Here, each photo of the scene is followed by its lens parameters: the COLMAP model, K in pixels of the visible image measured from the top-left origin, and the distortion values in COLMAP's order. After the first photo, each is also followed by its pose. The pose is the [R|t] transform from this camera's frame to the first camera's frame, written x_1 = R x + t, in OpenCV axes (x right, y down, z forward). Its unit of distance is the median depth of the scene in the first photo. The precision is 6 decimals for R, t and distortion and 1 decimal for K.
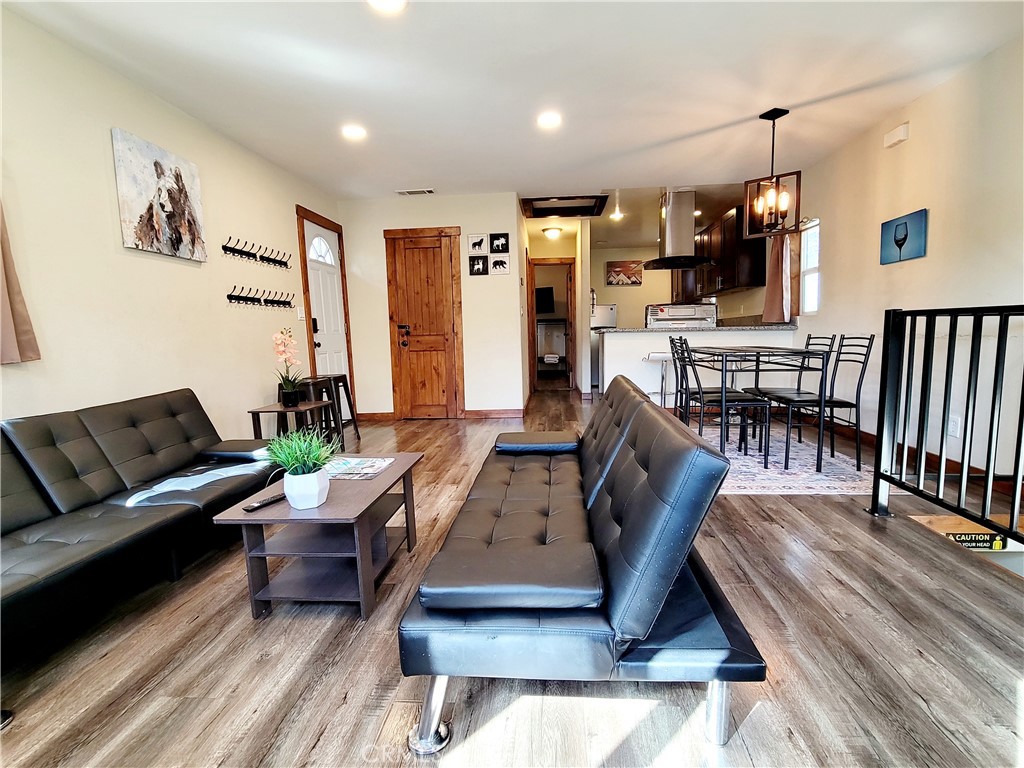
lens RADIAL K [[506.0, 0, 512.0], [0, 506.0, 384.0], [0, 0, 1]] dist [-0.003990, -0.000661]
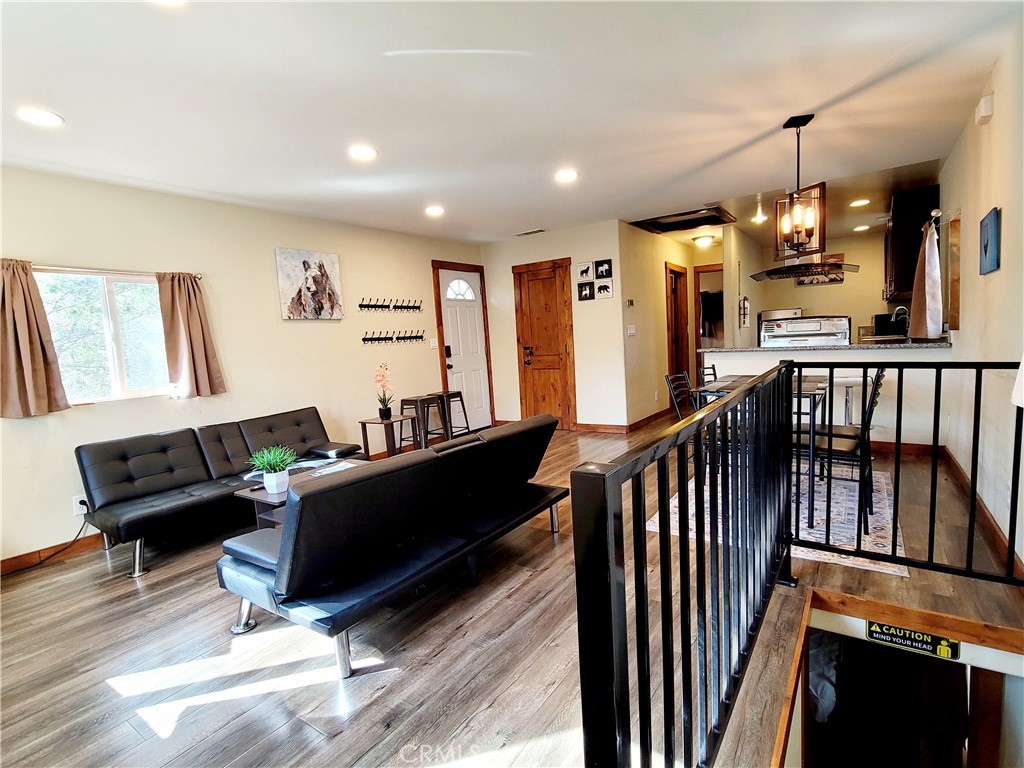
lens RADIAL K [[506.0, 0, 512.0], [0, 506.0, 384.0], [0, 0, 1]] dist [-0.003990, -0.000661]
pose [[0.862651, 0.021077, -0.505360, 0.398631], [-0.015723, 0.999766, 0.014858, -0.055768], [0.505555, -0.004872, 0.862781, -0.019808]]
